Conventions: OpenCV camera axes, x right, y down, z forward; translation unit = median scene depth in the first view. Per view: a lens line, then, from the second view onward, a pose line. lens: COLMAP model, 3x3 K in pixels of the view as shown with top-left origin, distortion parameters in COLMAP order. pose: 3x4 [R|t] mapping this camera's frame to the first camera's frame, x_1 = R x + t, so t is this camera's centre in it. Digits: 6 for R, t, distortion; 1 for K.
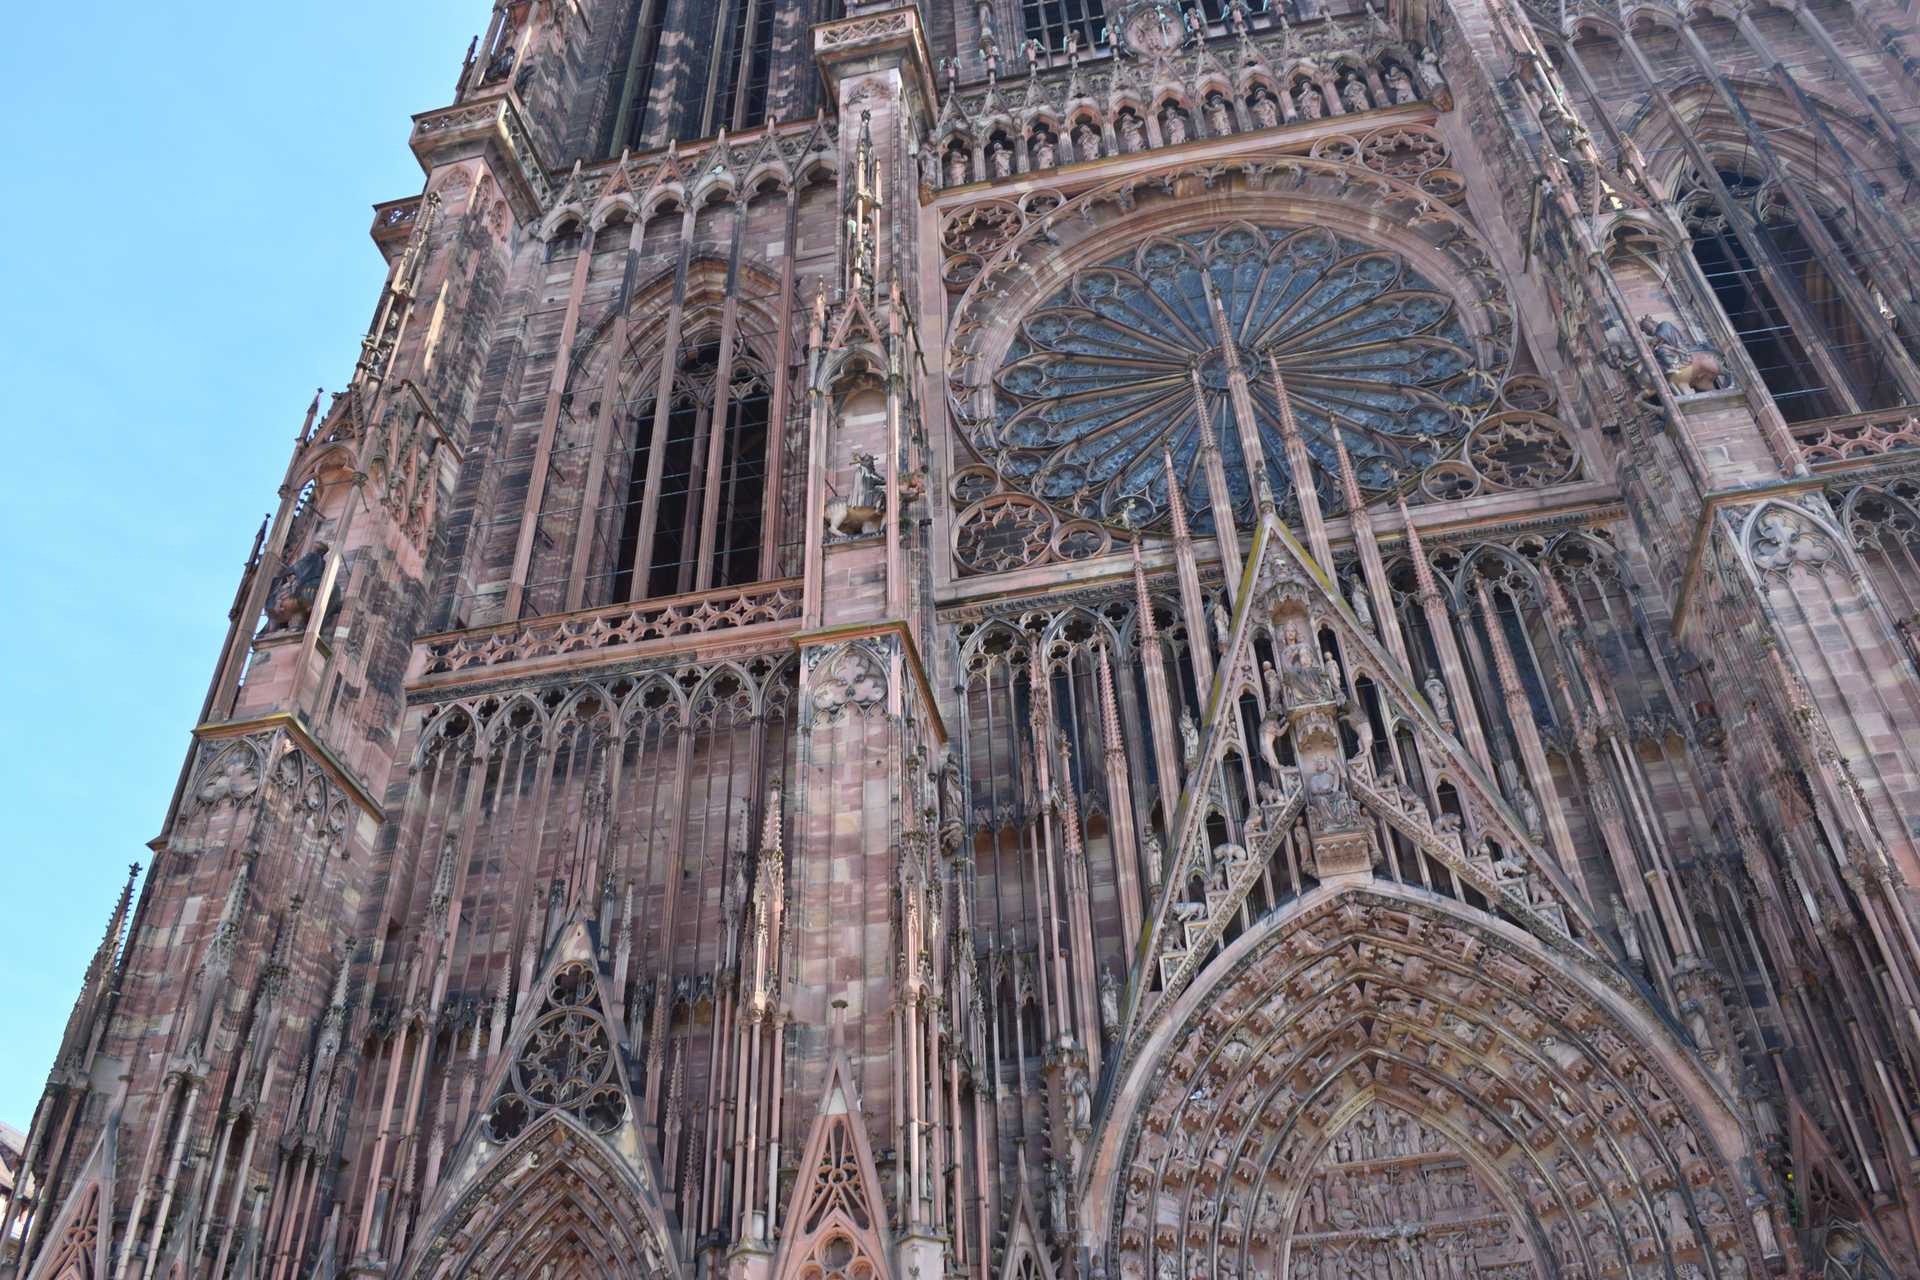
lens RADIAL K [[1505.9, 0, 958.1], [0, 1505.9, 648.7], [0, 0, 1]] dist [-0.101085, 0.023598]
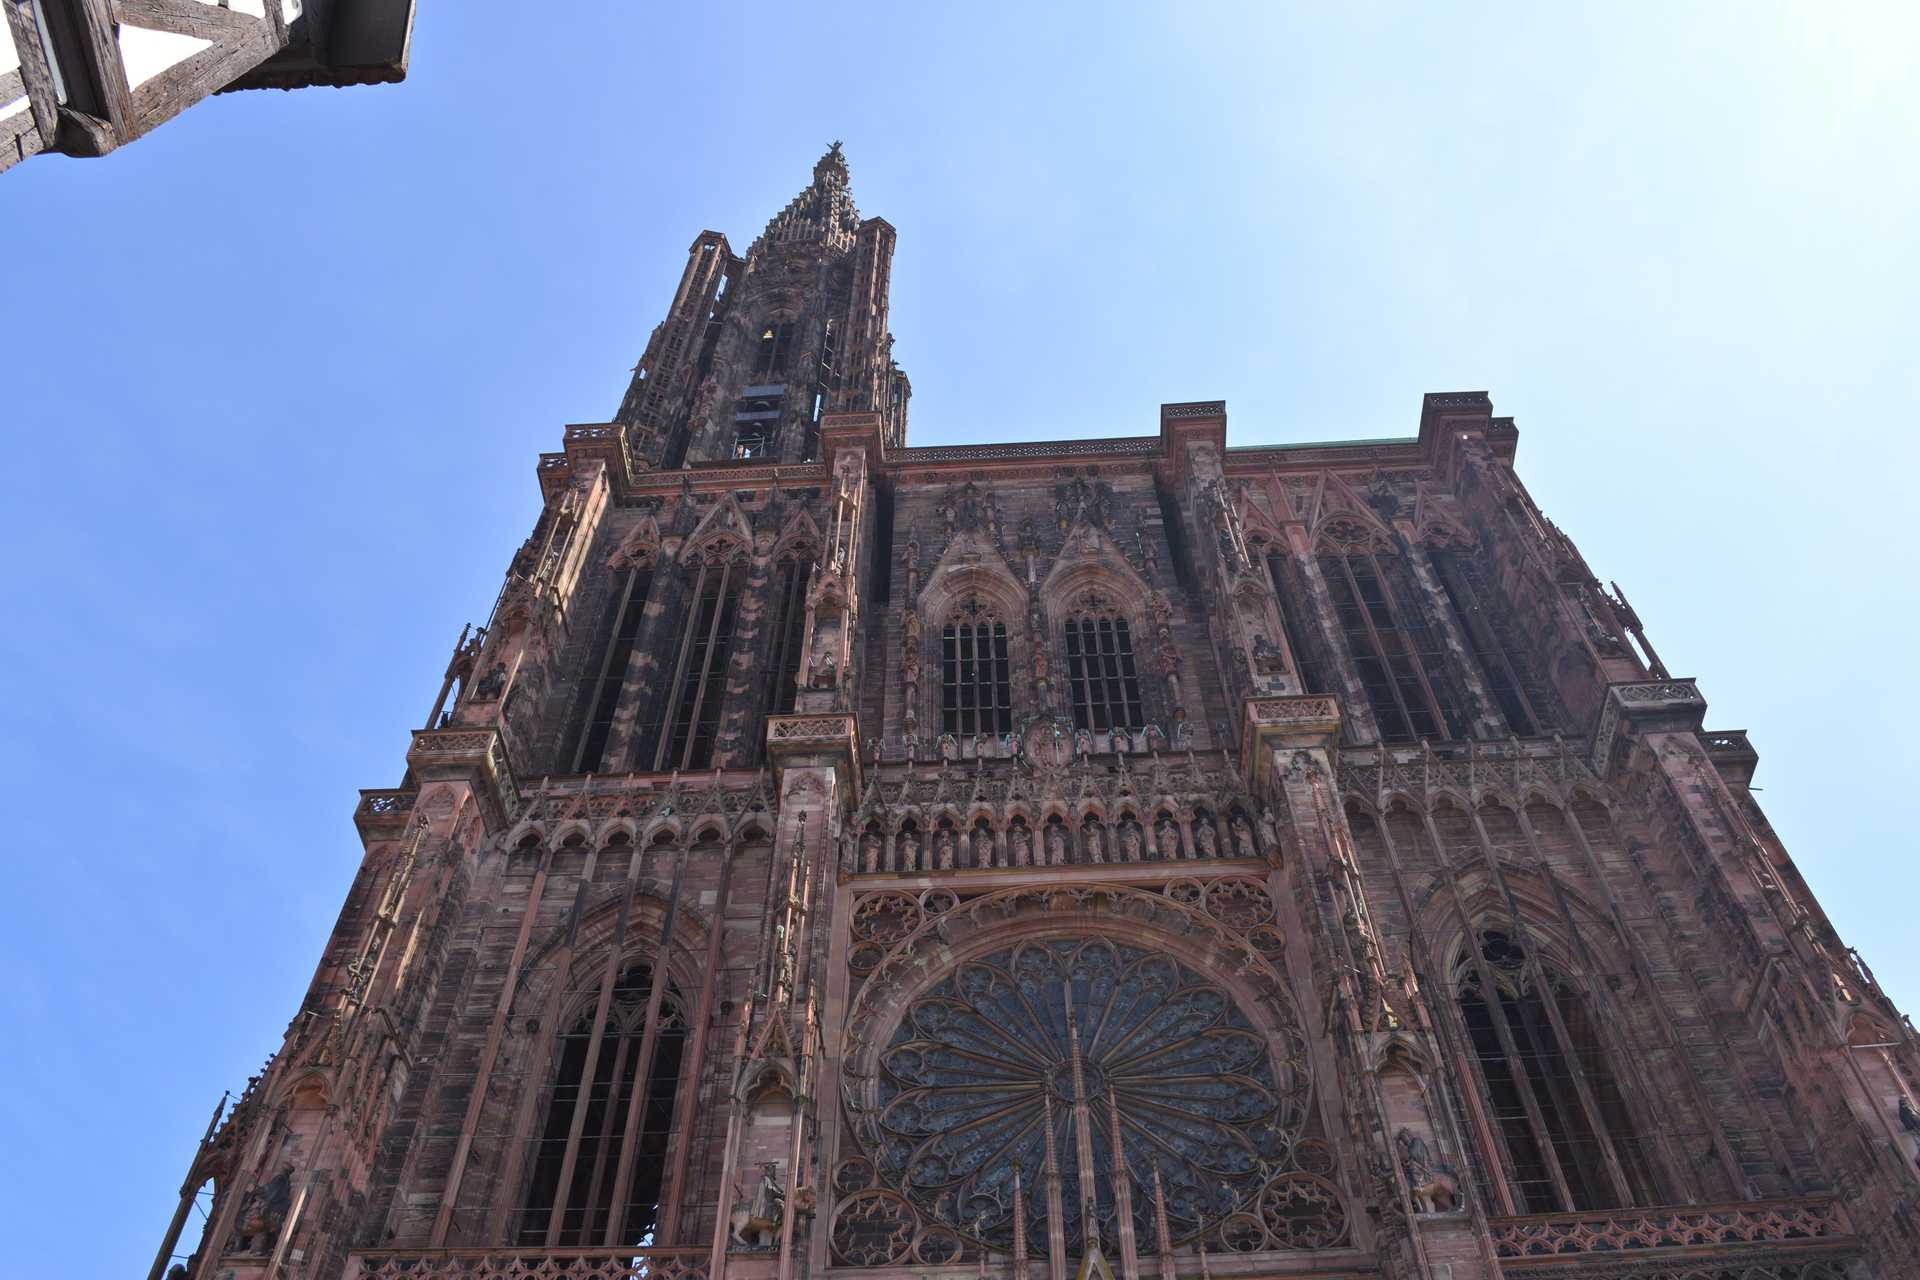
lens RADIAL K [[1517.3, 0, 957.3], [0, 1517.3, 658.7], [0, 0, 1]] dist [-0.095332, 0.017364]
pose [[0.987983, 0.137708, 0.070183, -0.041044], [-0.114607, 0.957376, -0.265136, -0.167115], [-0.103703, 0.253906, 0.961653, -0.214692]]
